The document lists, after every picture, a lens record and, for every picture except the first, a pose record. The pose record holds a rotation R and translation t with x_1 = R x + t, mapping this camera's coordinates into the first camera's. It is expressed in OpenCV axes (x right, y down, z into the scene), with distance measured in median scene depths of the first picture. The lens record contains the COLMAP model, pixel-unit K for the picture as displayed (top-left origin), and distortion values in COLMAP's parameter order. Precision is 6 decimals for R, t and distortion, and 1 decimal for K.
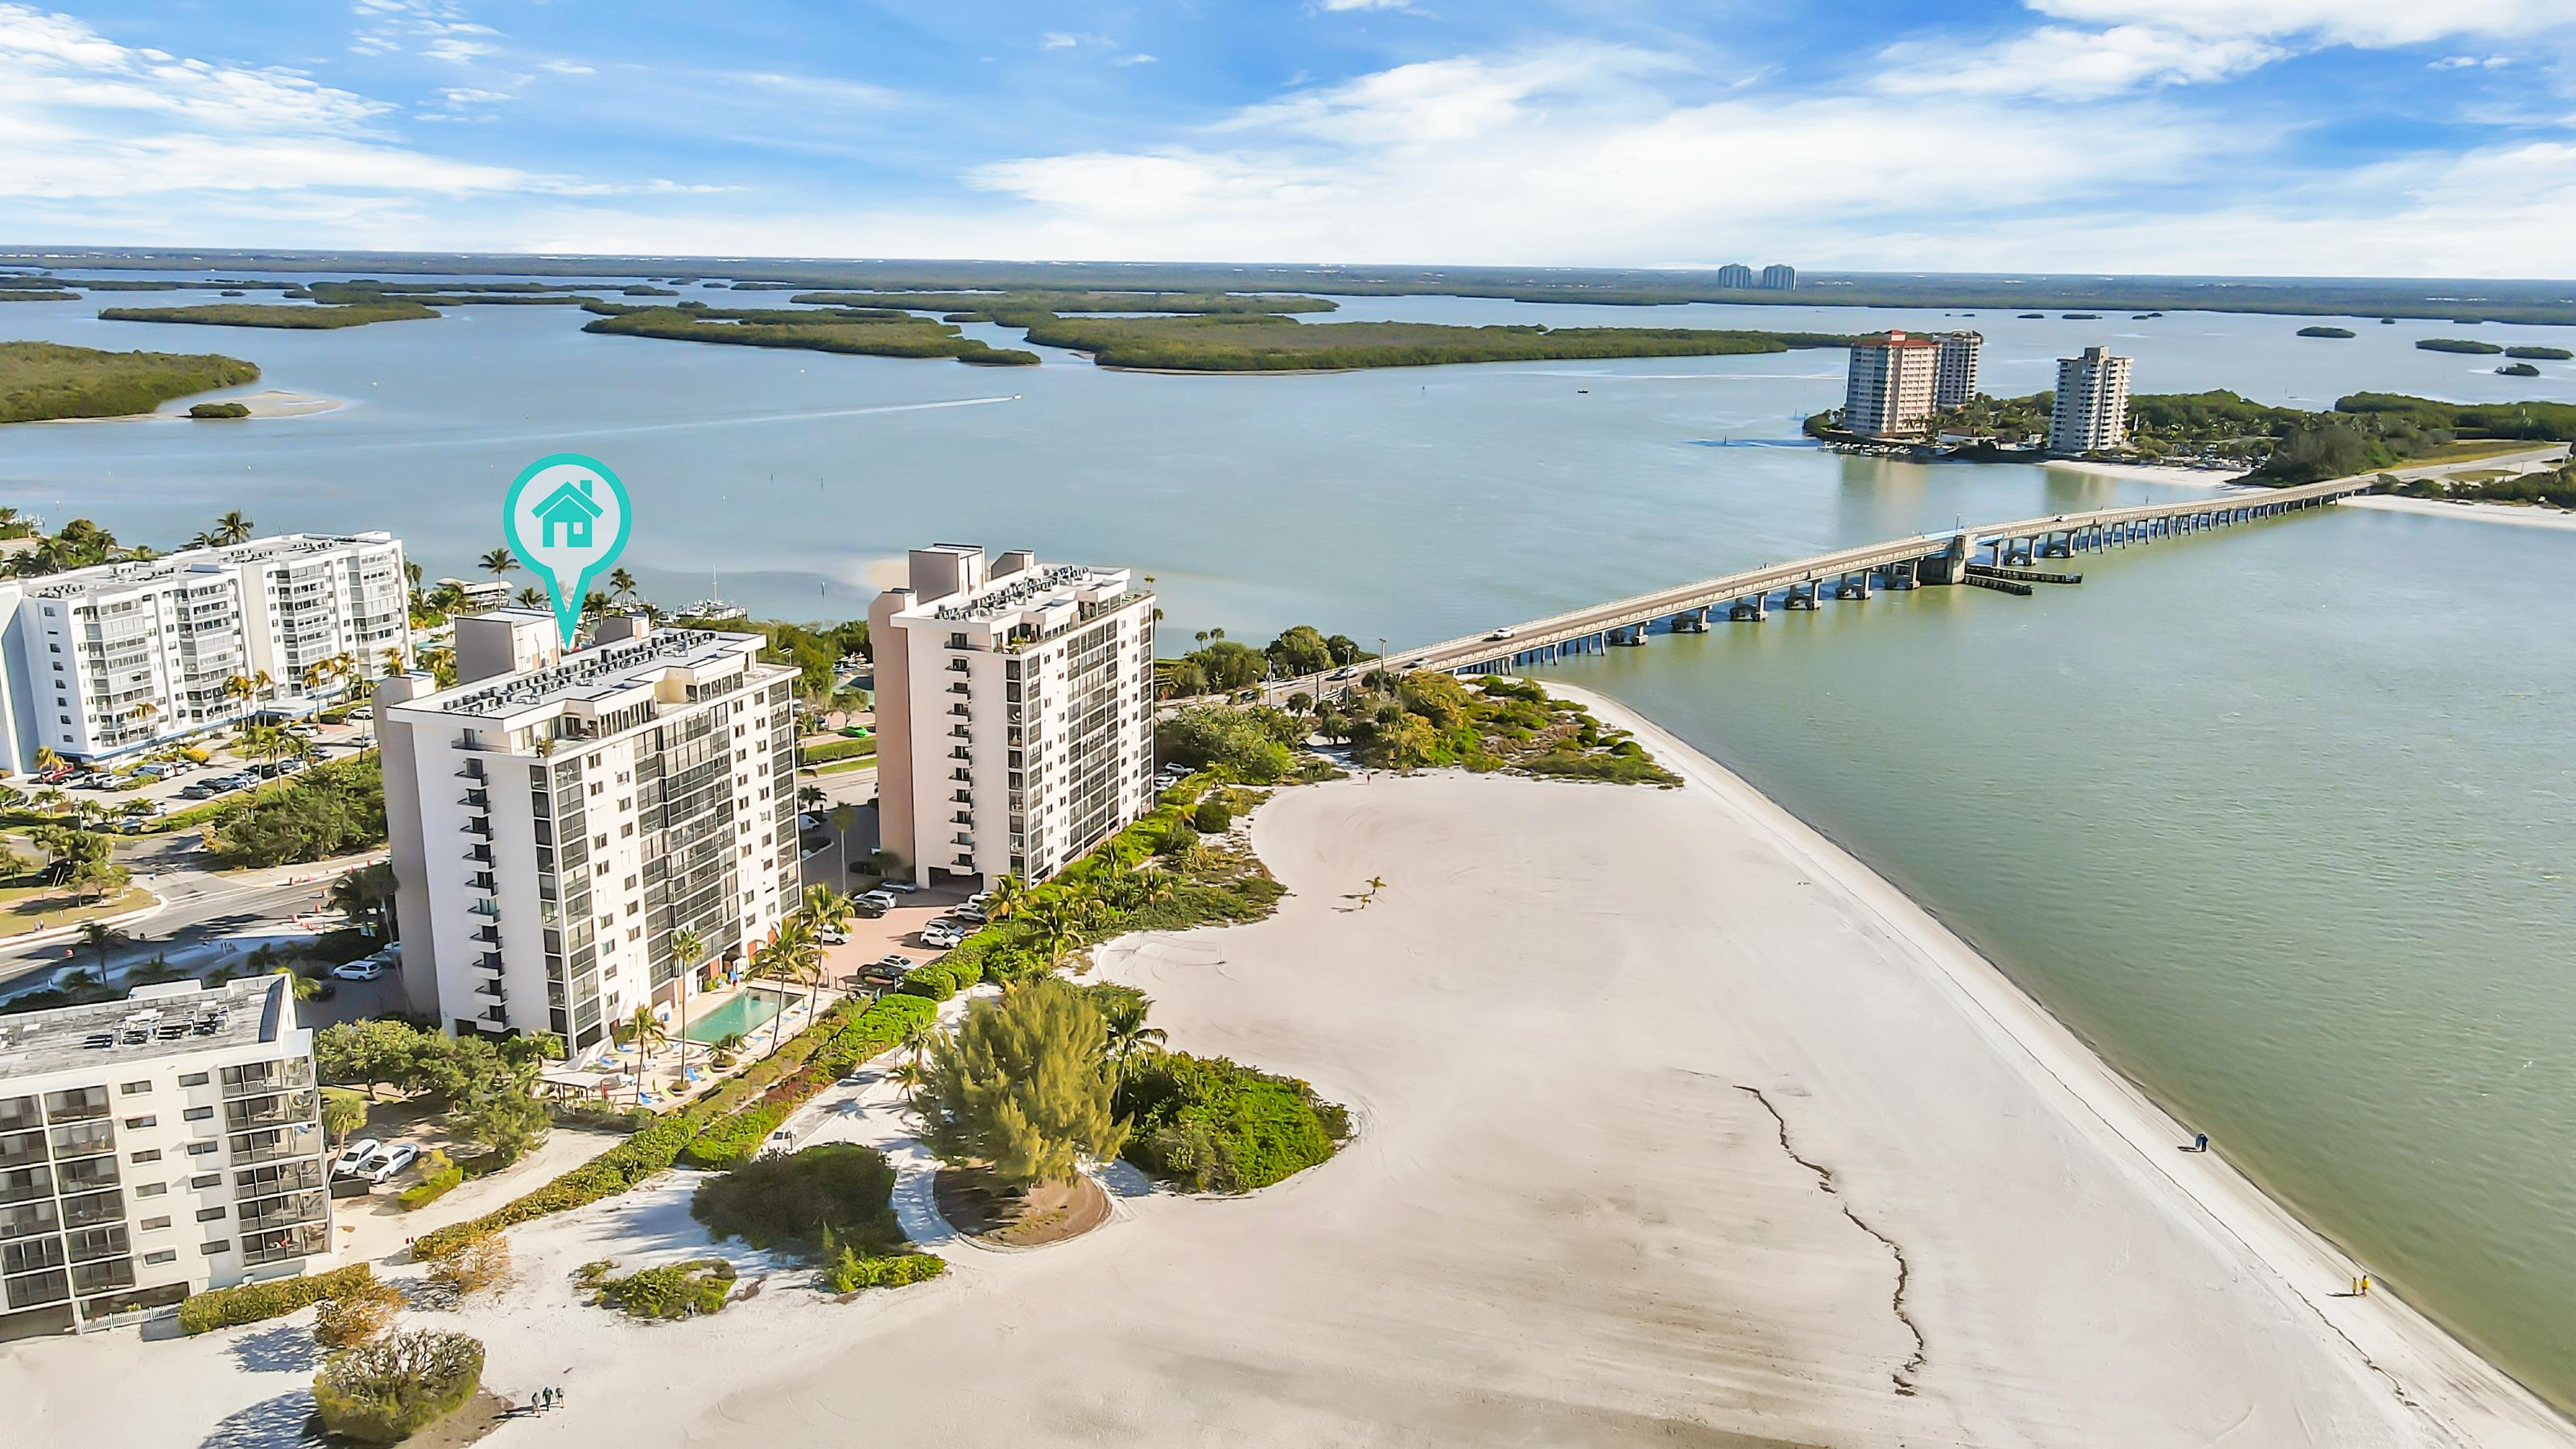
lens RADIAL K [[1889.4, 0, 1288.0], [0, 1889.4, 724.5], [0, 0, 1]] dist [-0.005220, 0.054907]
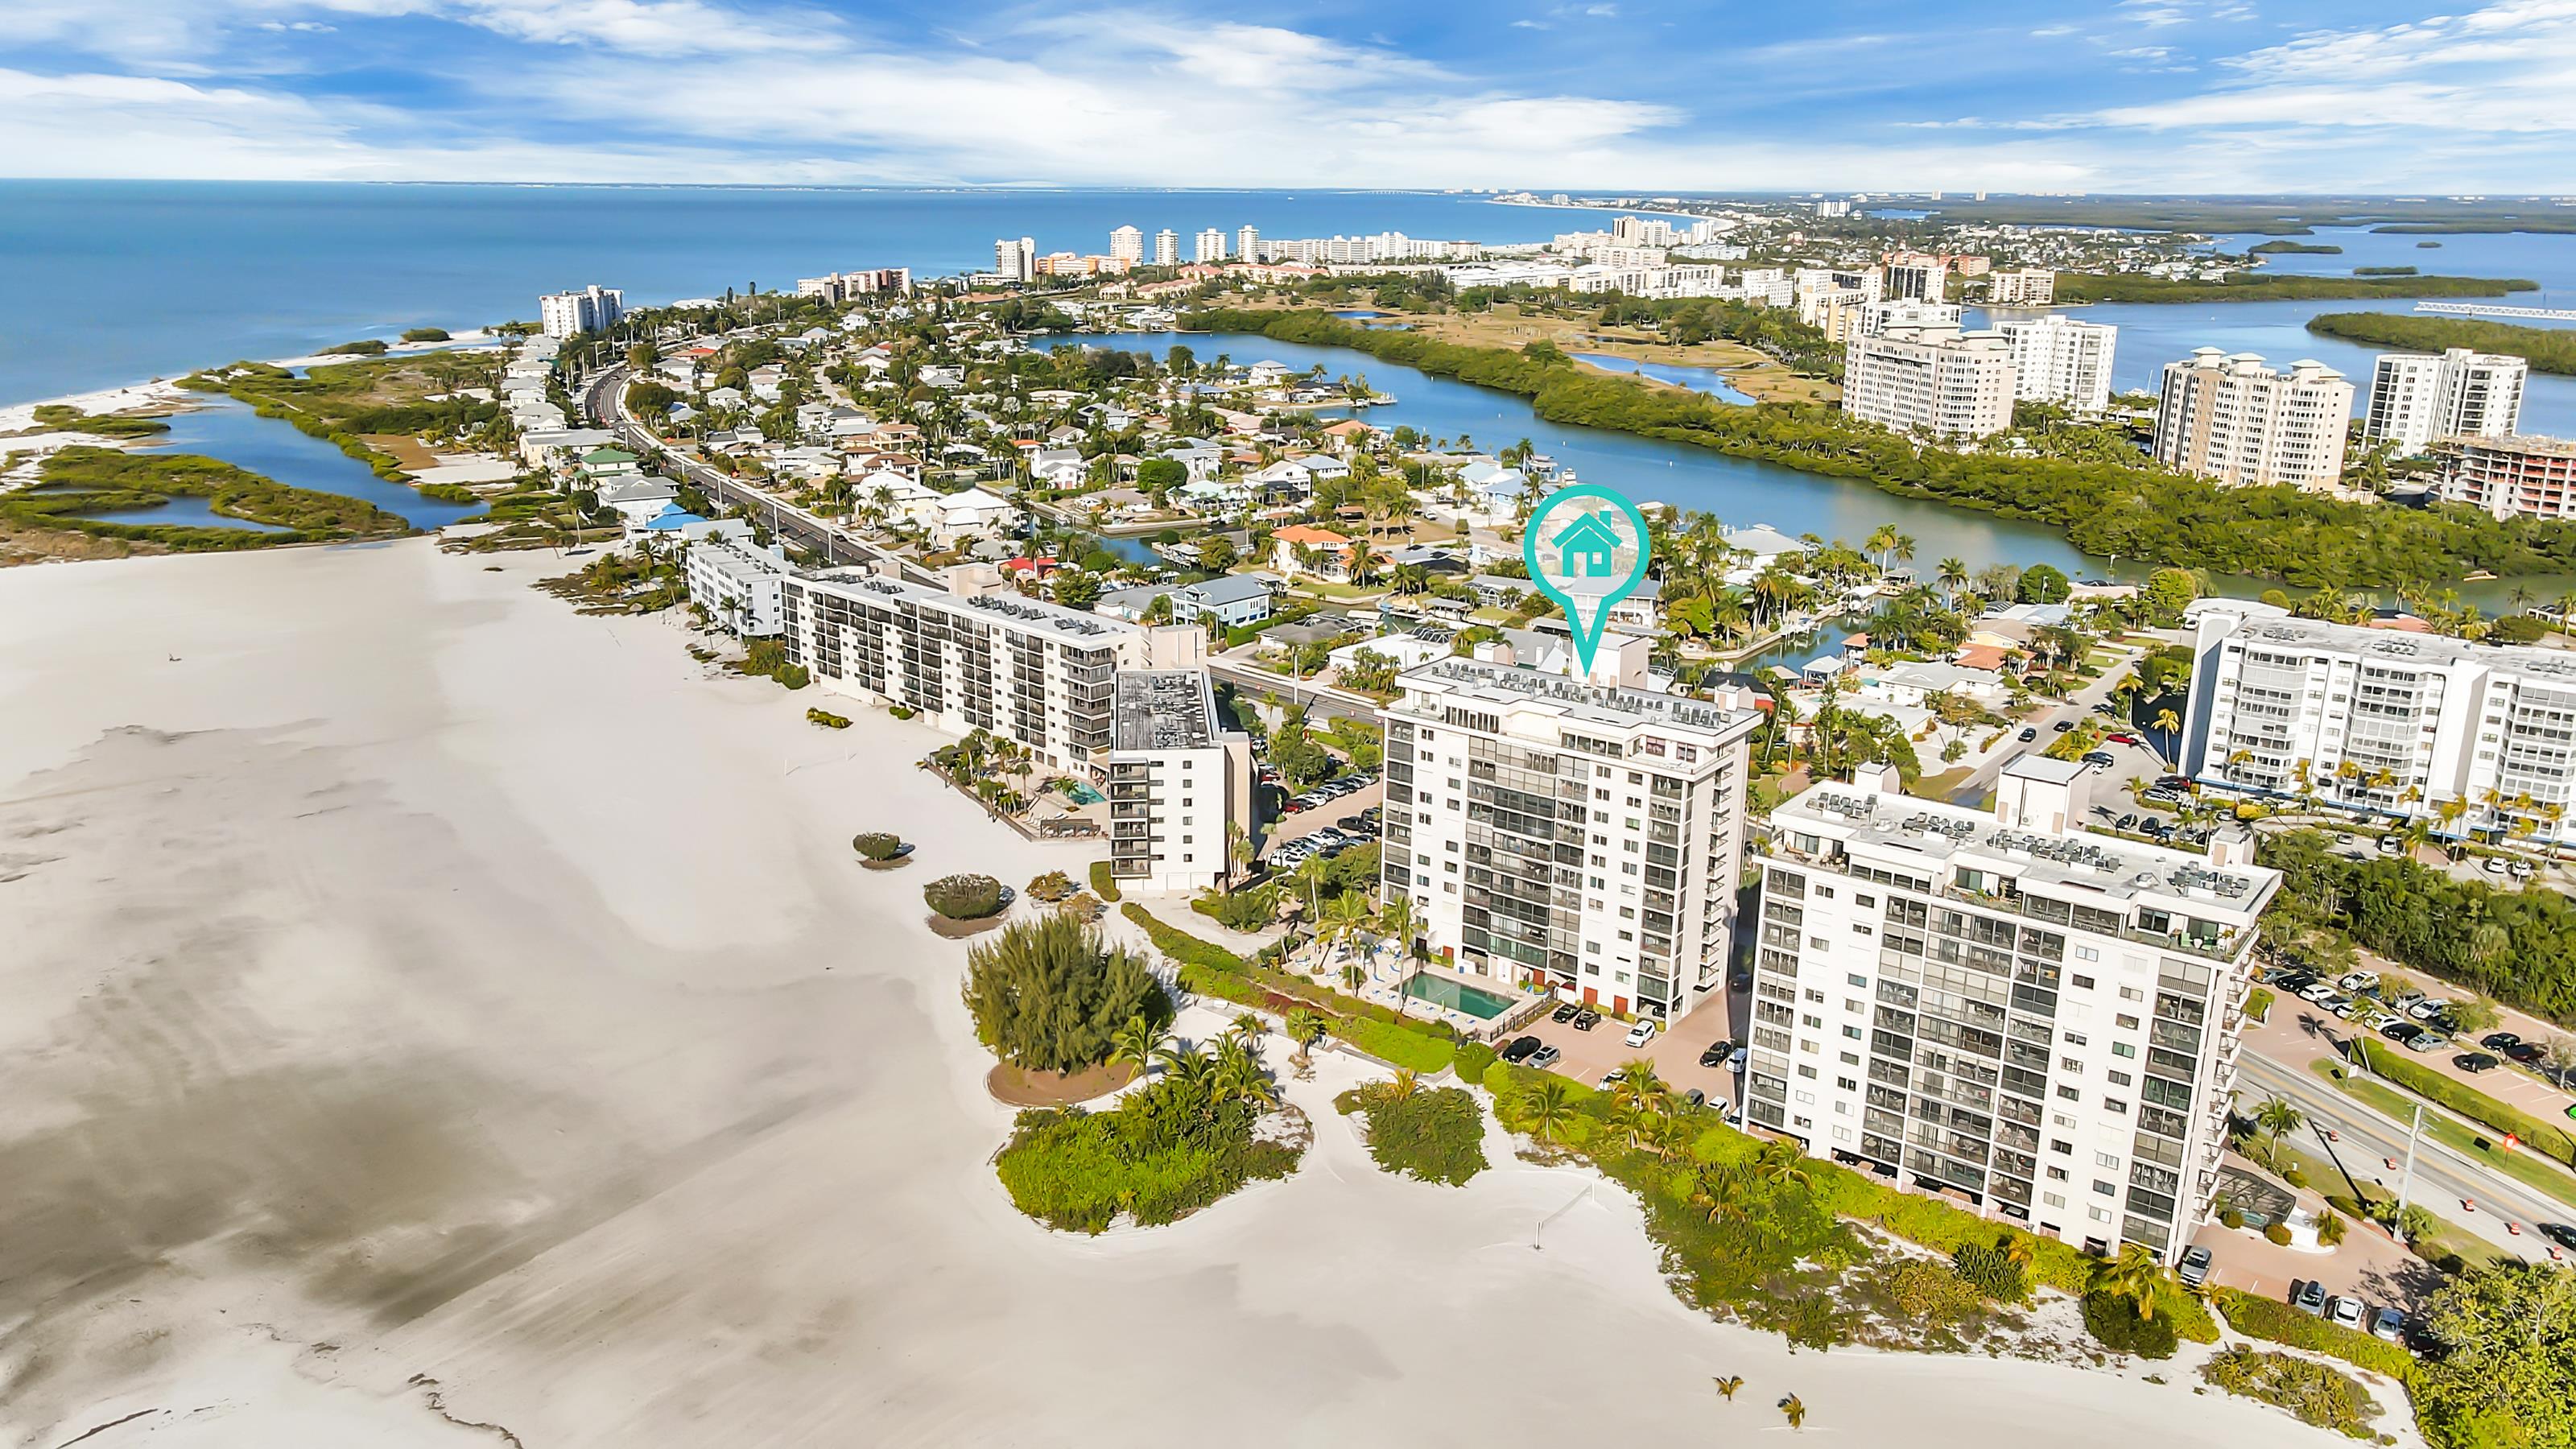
lens RADIAL K [[1926.5, 0, 1288.0], [0, 1926.5, 724.5], [0, 0, 1]] dist [0.005663, 0.004808]
pose [[-0.340205, 0.243570, -0.908259, 0.632548], [-0.238063, 0.912098, 0.333771, -0.299017], [0.909718, 0.329774, -0.252315, 0.934609]]
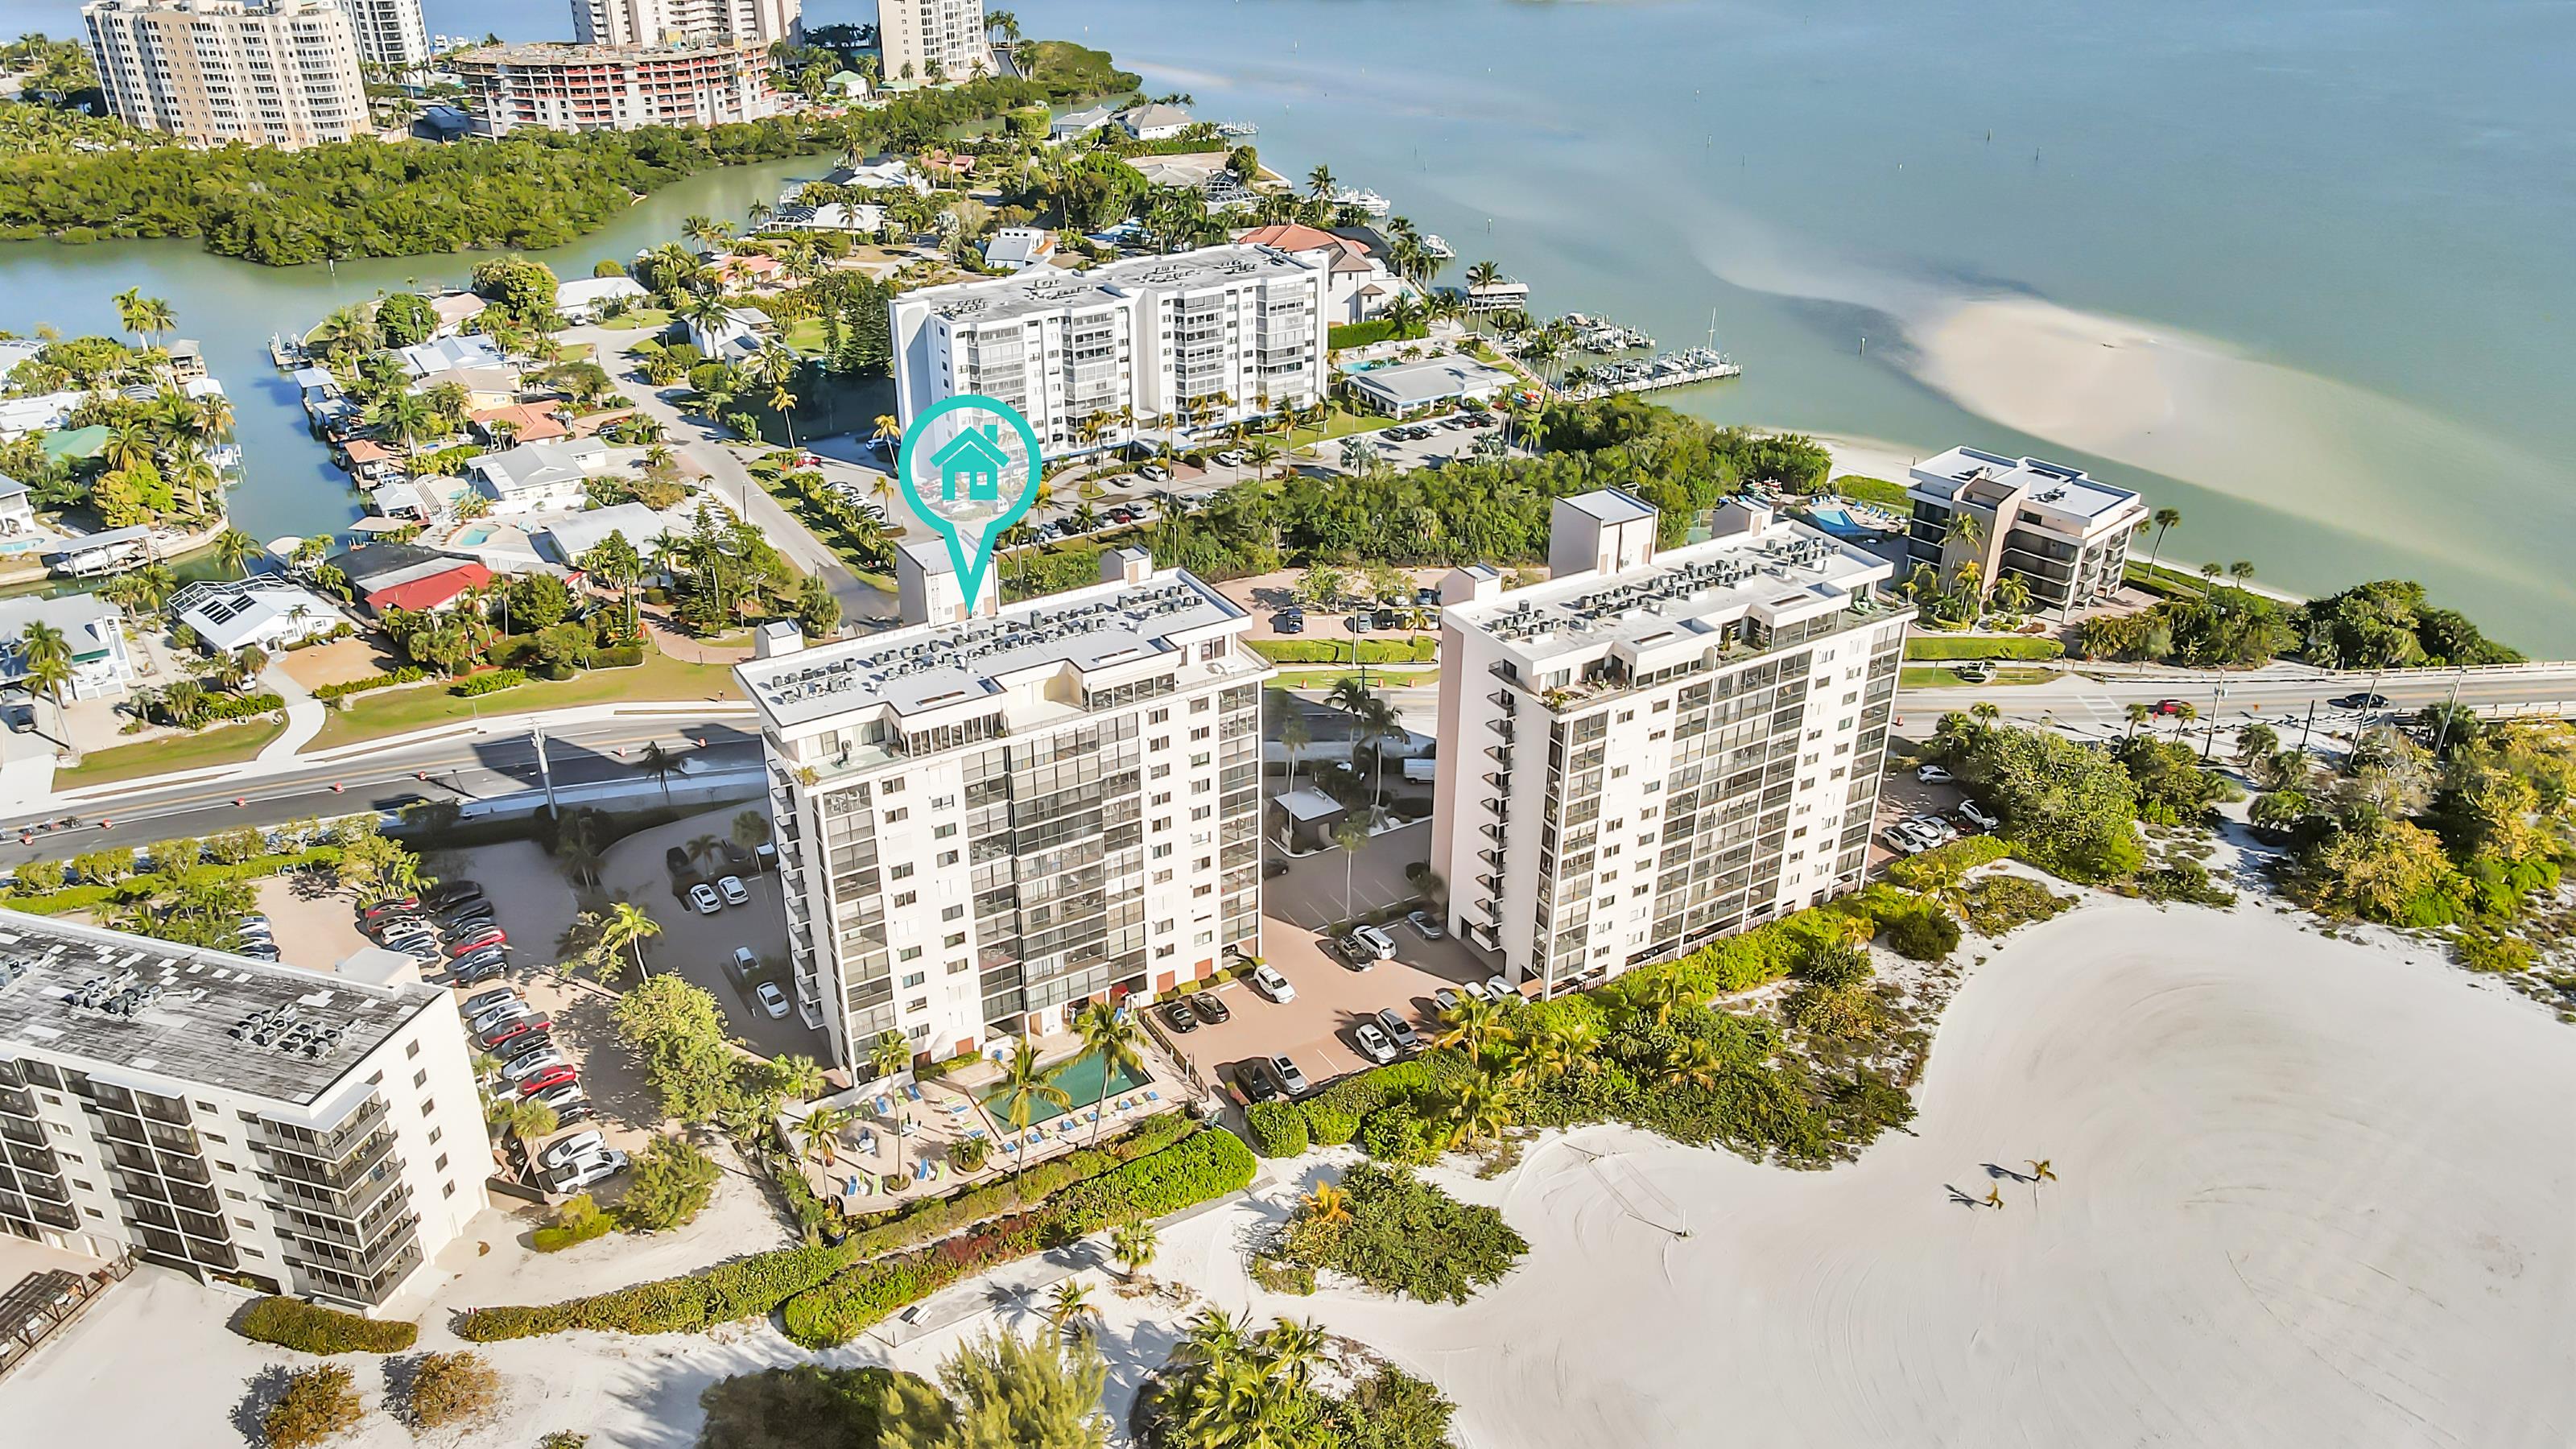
lens RADIAL K [[1889.4, 0, 1288.0], [0, 1889.4, 724.5], [0, 0, 1]] dist [-0.005220, 0.054907]
pose [[0.753142, 0.297188, -0.586904, 0.187514], [-0.155363, 0.947259, 0.280291, -0.202576], [0.639250, -0.119916, 0.759592, 0.360902]]
